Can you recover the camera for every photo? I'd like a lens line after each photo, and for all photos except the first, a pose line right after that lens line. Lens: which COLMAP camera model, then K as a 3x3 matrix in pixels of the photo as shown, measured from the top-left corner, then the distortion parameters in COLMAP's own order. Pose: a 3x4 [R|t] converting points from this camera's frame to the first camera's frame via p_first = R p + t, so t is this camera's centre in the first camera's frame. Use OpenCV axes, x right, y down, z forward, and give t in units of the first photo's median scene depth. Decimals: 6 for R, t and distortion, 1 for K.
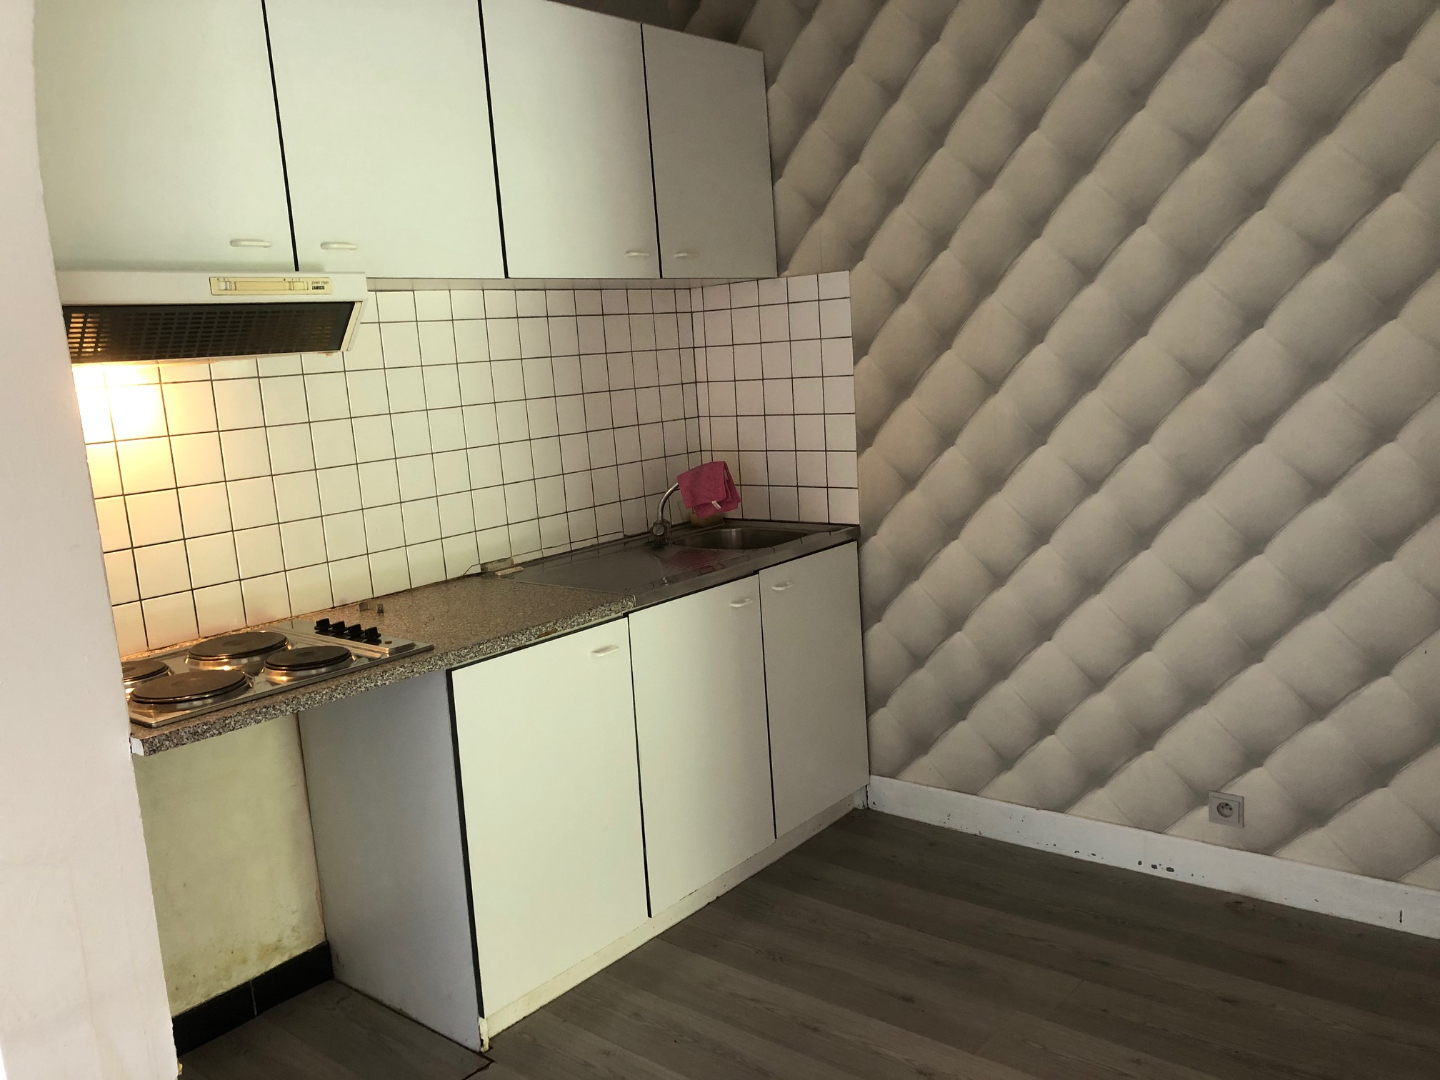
lens RADIAL K [[1170.9, 0, 720.0], [0, 1170.9, 540.0], [0, 0, 1]] dist [0.087507, -0.204661]
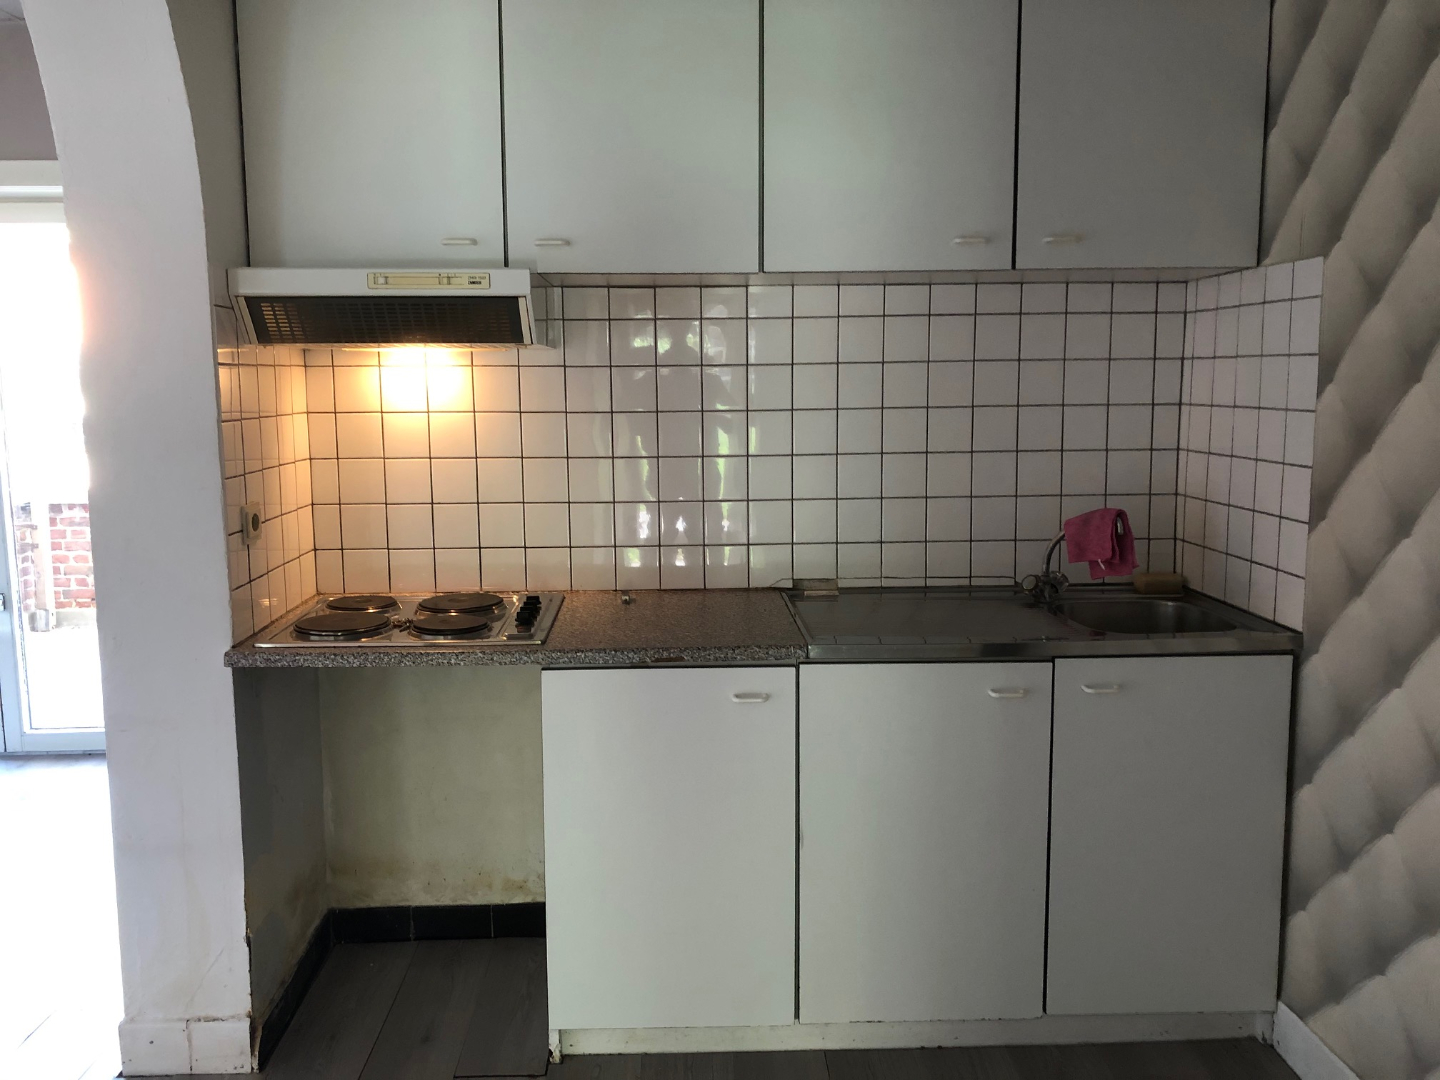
lens RADIAL K [[1182.3, 0, 718.0], [0, 1182.3, 529.1], [0, 0, 1]] dist [0.057029, -0.056093]
pose [[0.664448, 0.156367, -0.730793, 0.401892], [-0.158719, 0.985084, 0.066467, -0.065987], [0.730286, 0.071826, 0.679355, 0.294006]]
